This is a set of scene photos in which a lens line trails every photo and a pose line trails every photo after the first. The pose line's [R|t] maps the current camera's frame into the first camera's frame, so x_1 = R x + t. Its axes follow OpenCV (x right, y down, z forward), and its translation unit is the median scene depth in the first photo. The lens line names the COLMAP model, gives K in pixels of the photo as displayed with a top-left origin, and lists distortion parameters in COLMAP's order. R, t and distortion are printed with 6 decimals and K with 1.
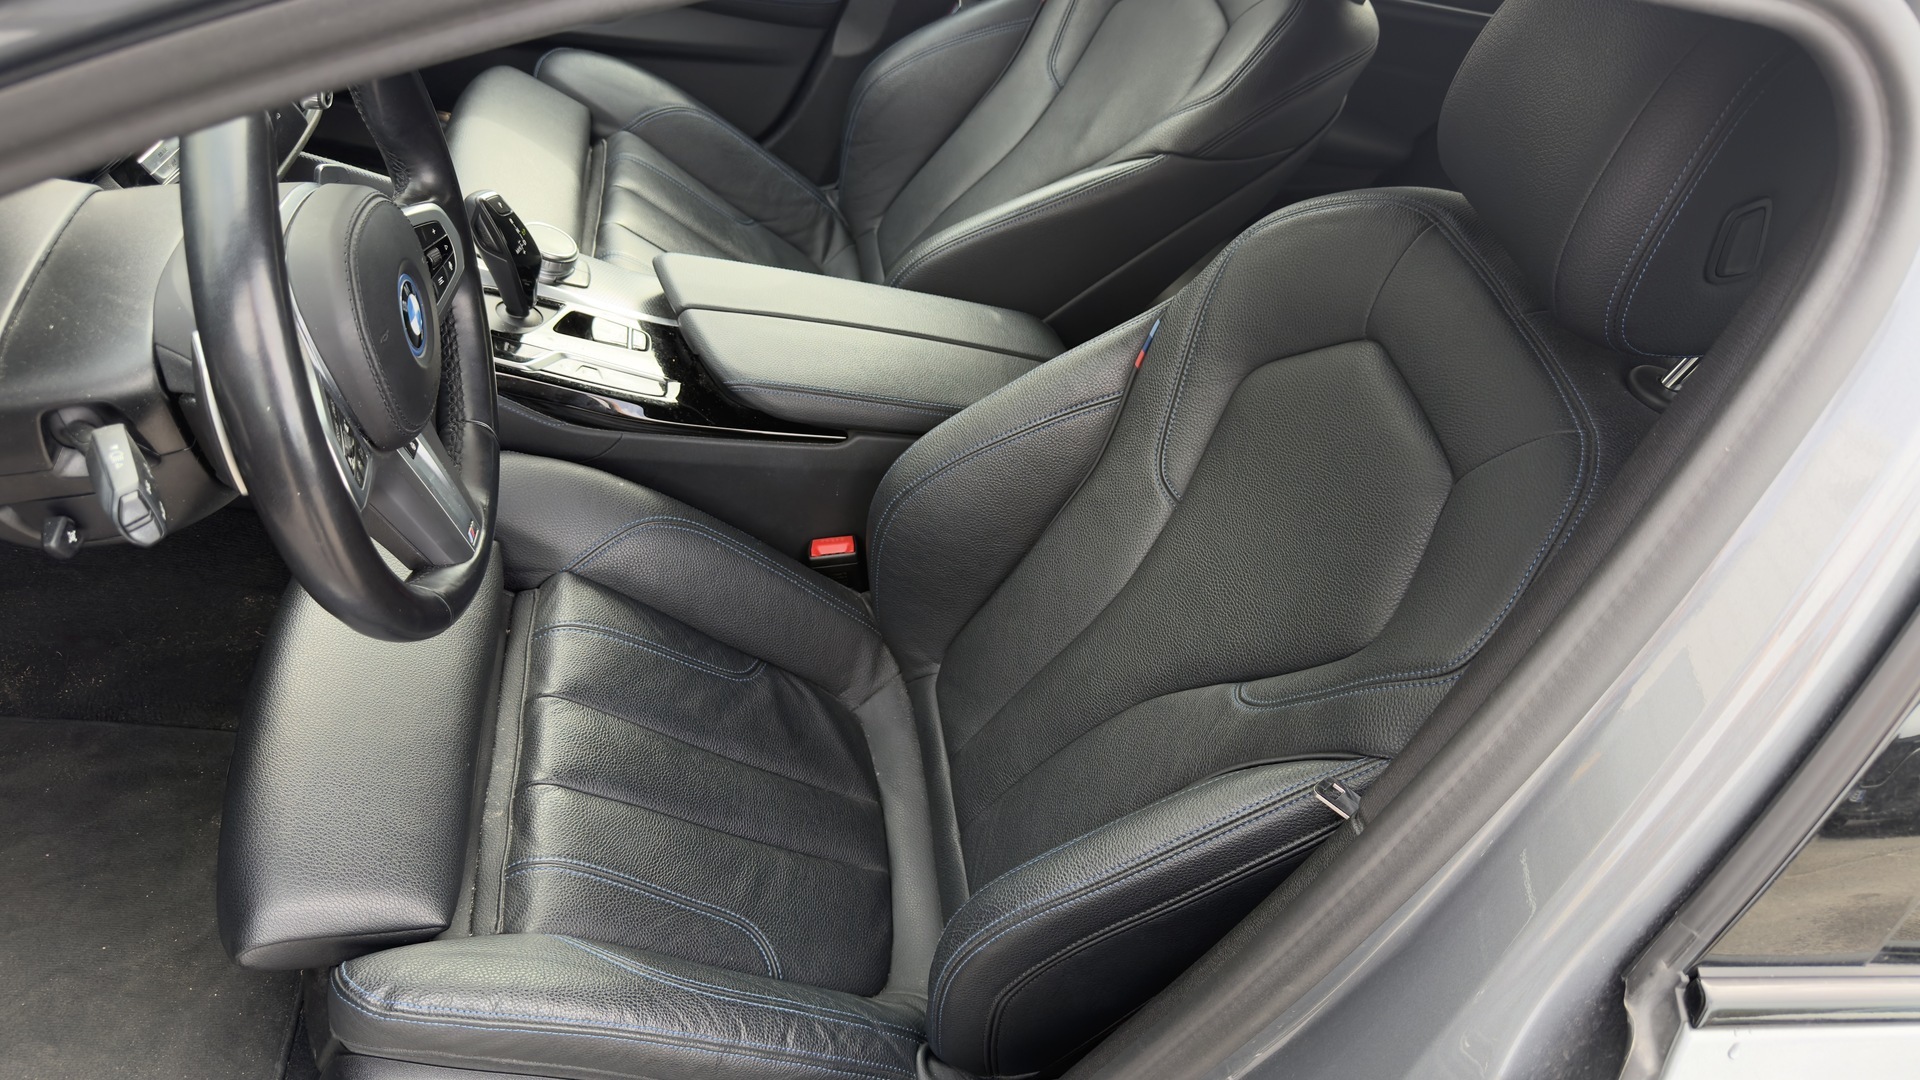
lens RADIAL K [[1308.3, 0, 964.5], [0, 1308.3, 586.1], [0, 0, 1]] dist [0.176041, -0.278782]
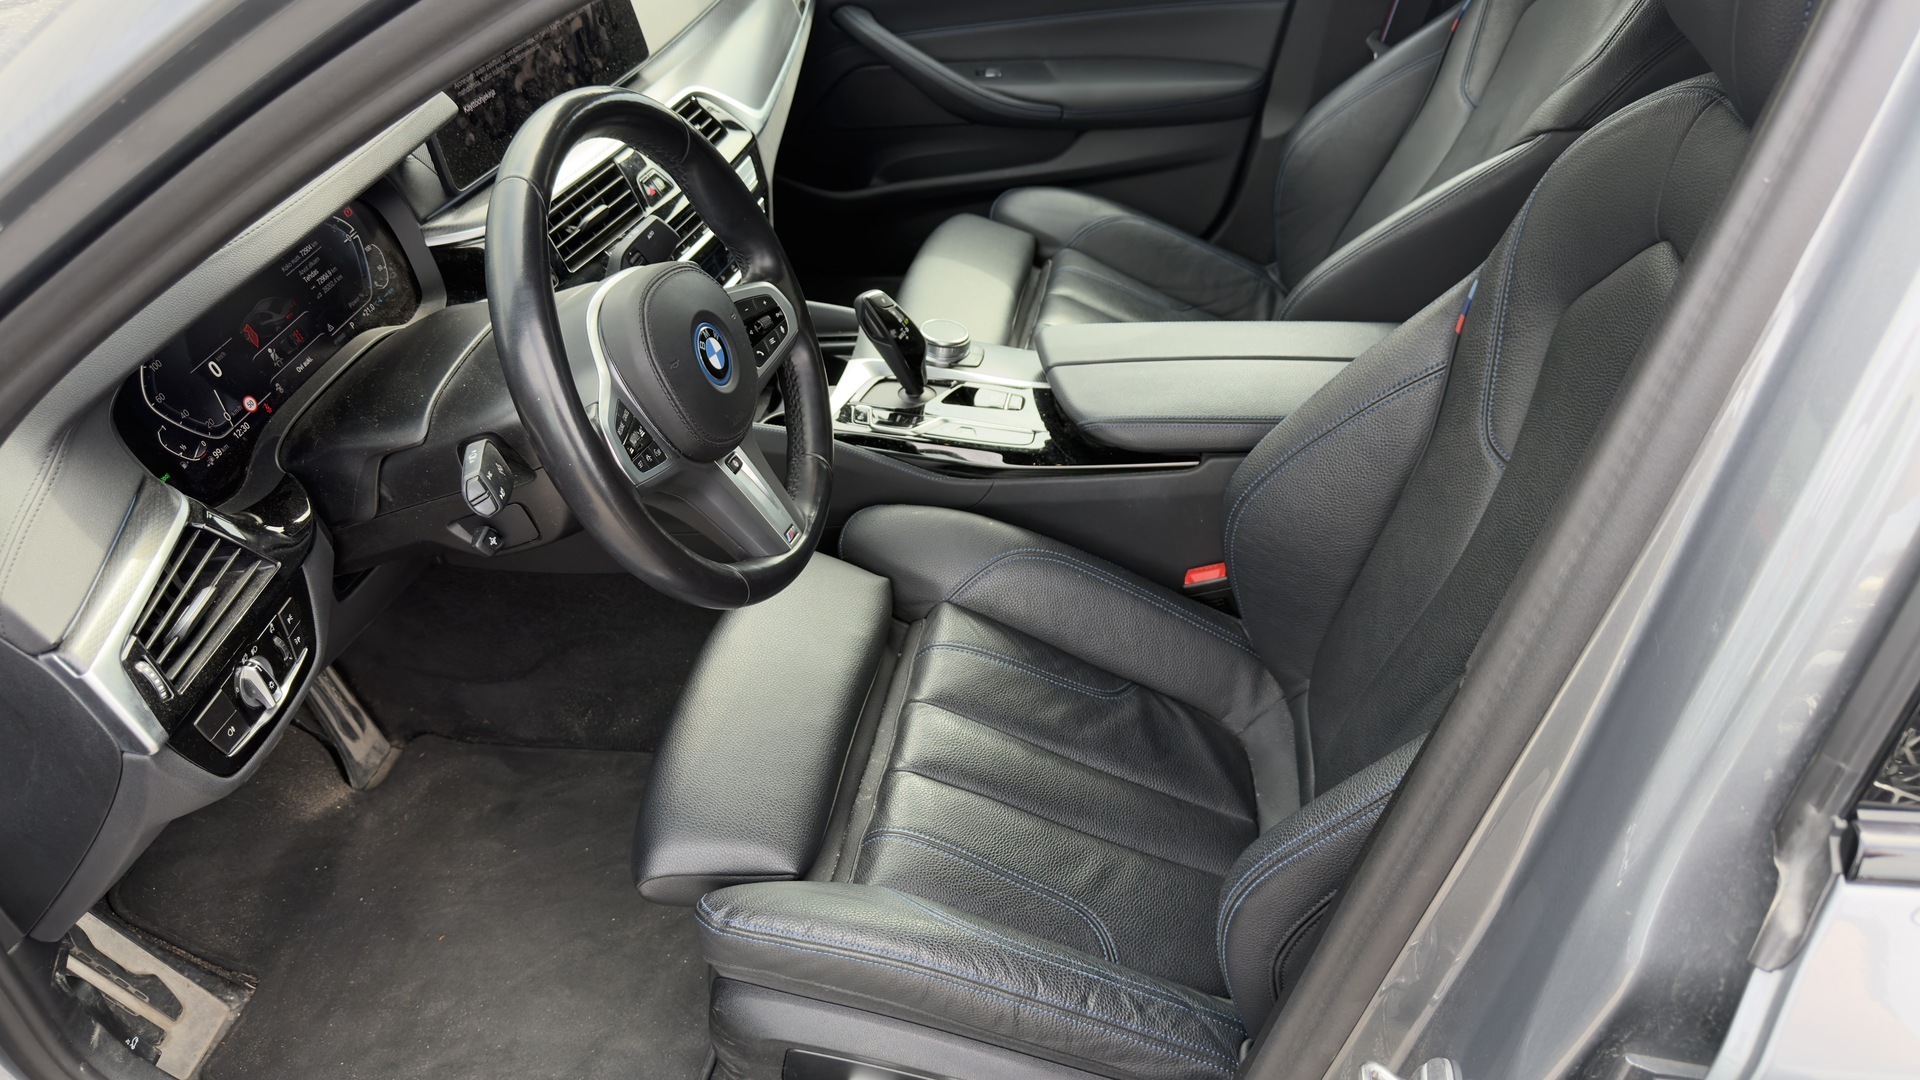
lens RADIAL K [[1308.3, 0, 964.5], [0, 1308.3, 586.1], [0, 0, 1]] dist [0.176041, -0.278782]
pose [[0.892538, -0.086349, -0.442629, 0.209314], [0.035886, 0.991984, -0.121157, 0.109866], [0.449543, 0.092253, 0.888482, 0.004569]]
